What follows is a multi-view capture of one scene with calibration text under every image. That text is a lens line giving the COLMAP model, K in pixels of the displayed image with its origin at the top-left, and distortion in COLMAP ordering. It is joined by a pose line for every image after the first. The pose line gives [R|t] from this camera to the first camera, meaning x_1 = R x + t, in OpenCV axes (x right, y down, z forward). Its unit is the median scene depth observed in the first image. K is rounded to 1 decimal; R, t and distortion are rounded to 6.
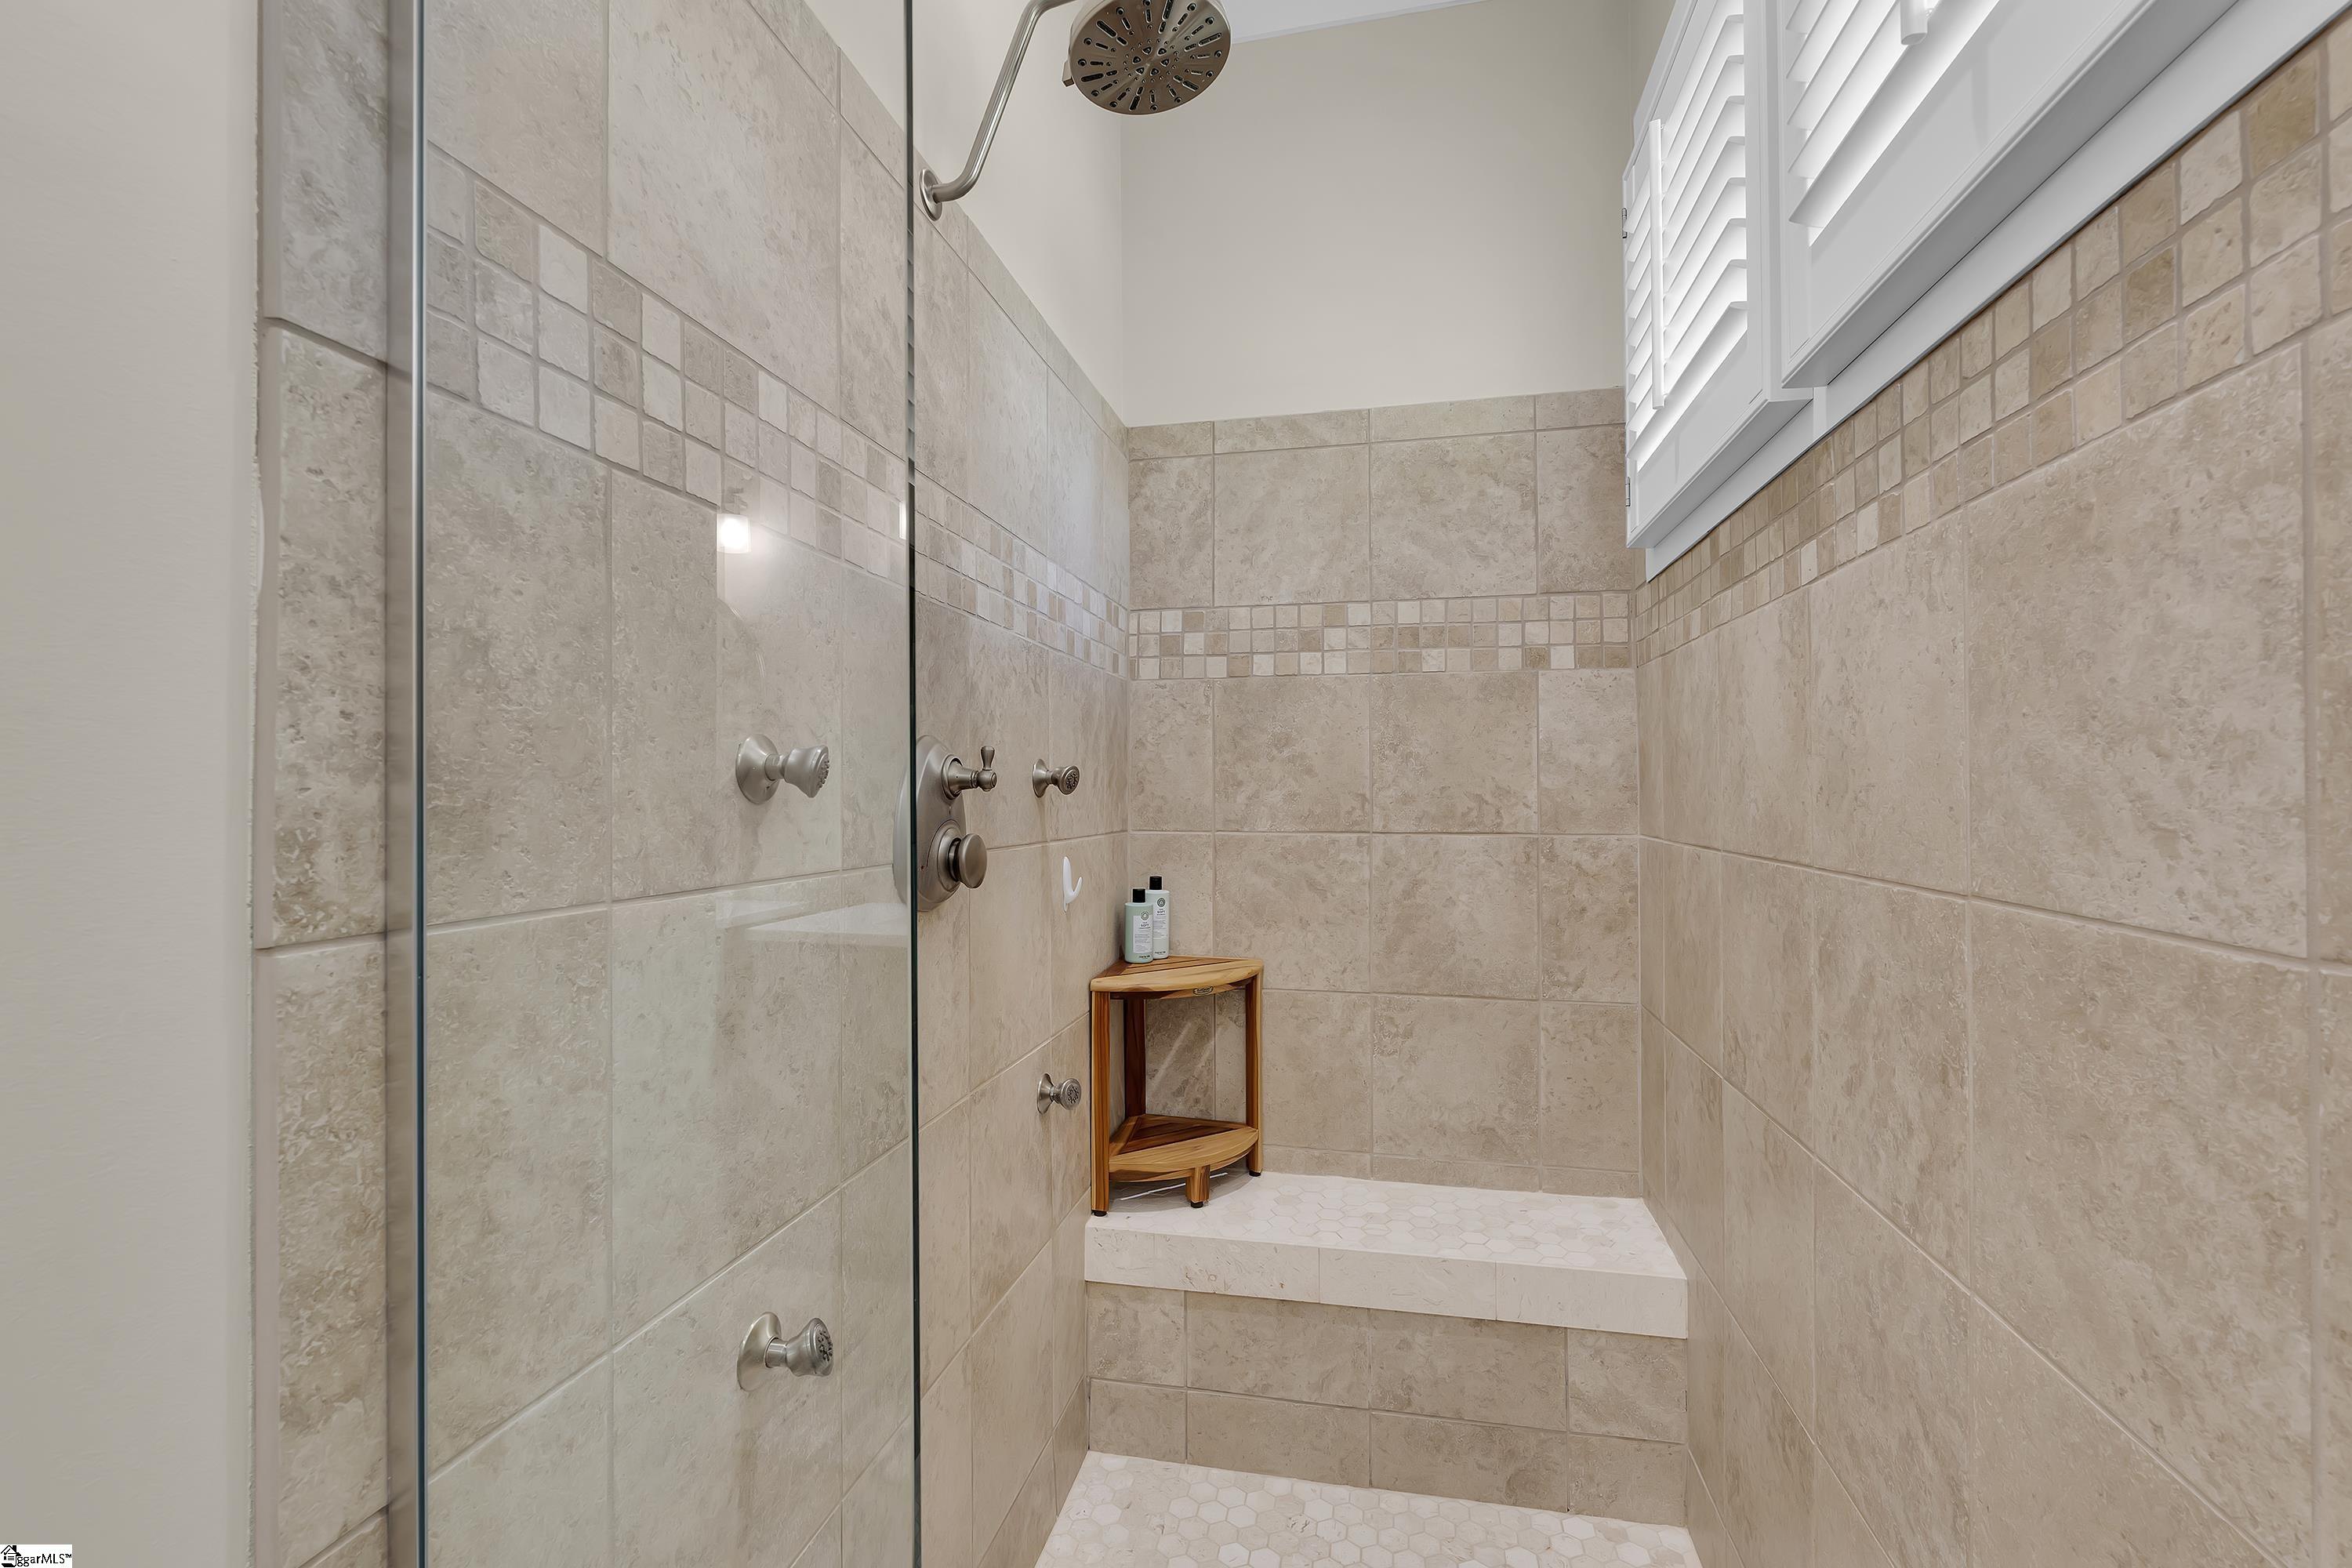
lens RADIAL K [[1019.3, 0, 1176.9], [0, 1019.3, 782.3], [0, 0, 1]] dist [-0.001864, 0.001468]
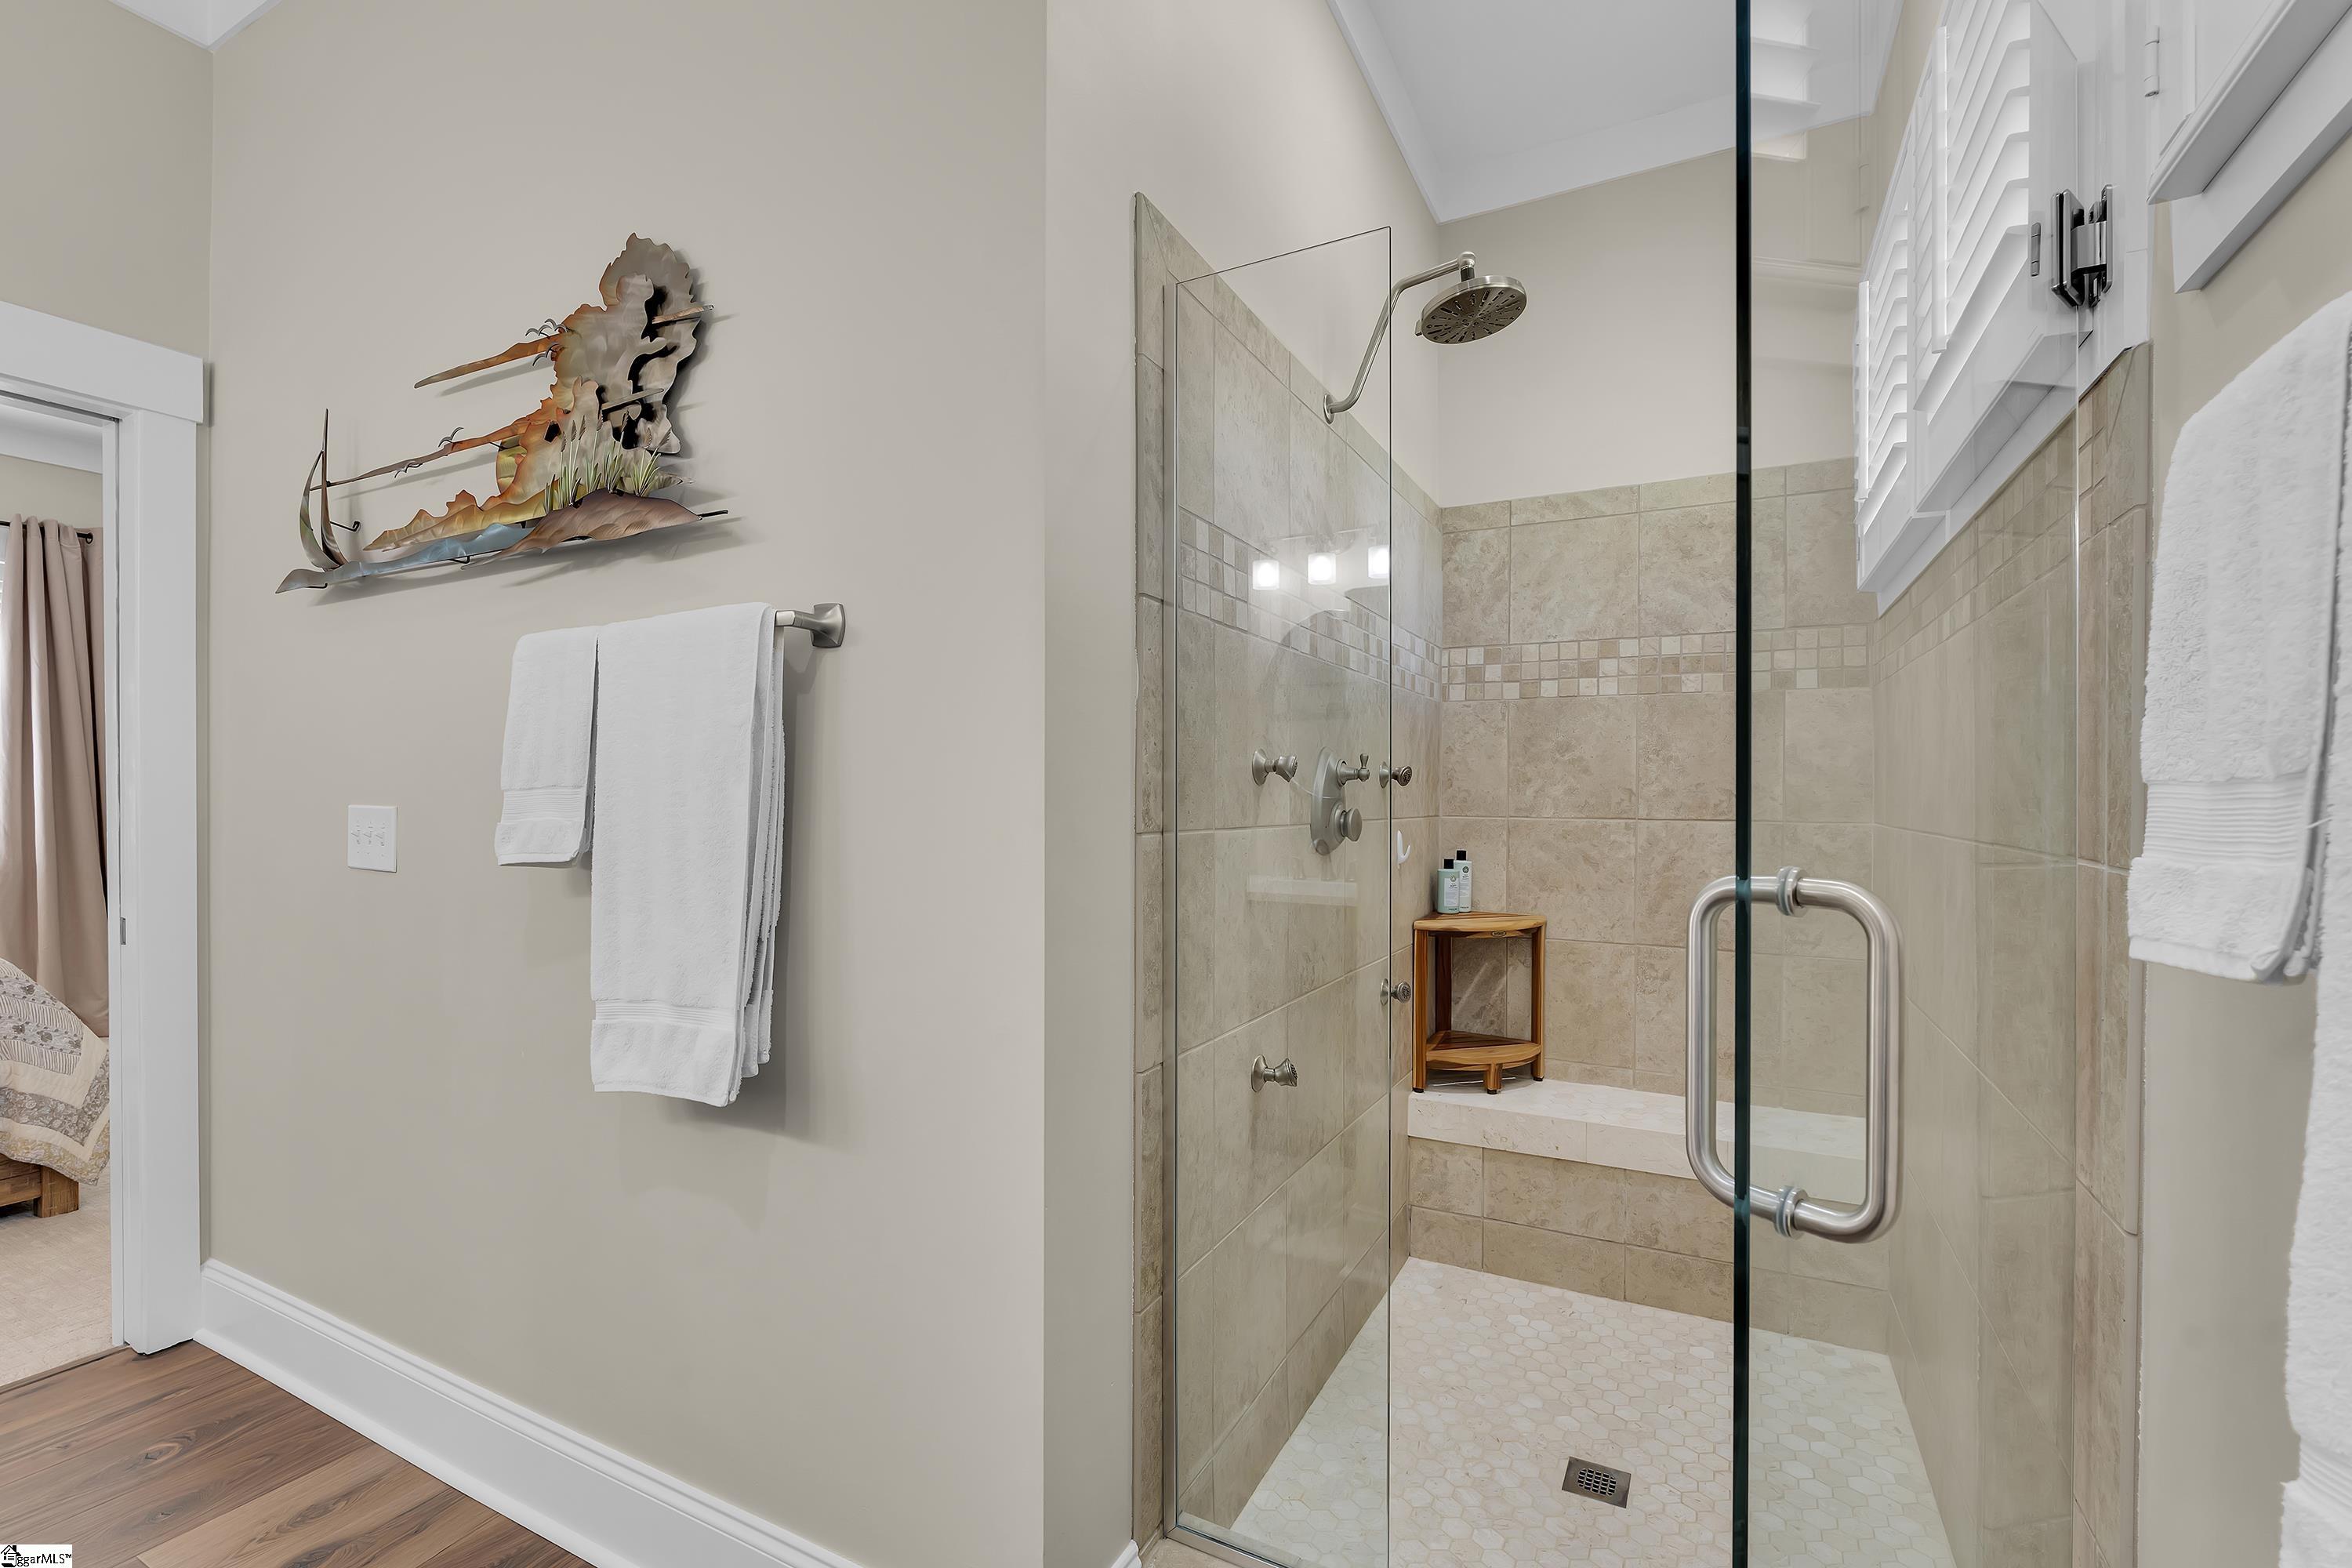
lens RADIAL K [[1019.3, 0, 1174.8], [0, 1019.3, 799.4], [0, 0, 1]] dist [-0.001864, 0.001468]
pose [[0.963023, 0.009757, -0.269242, -0.027870], [-0.005899, 0.999868, 0.015135, 0.010243], [0.269354, -0.012987, 0.962954, -0.452147]]
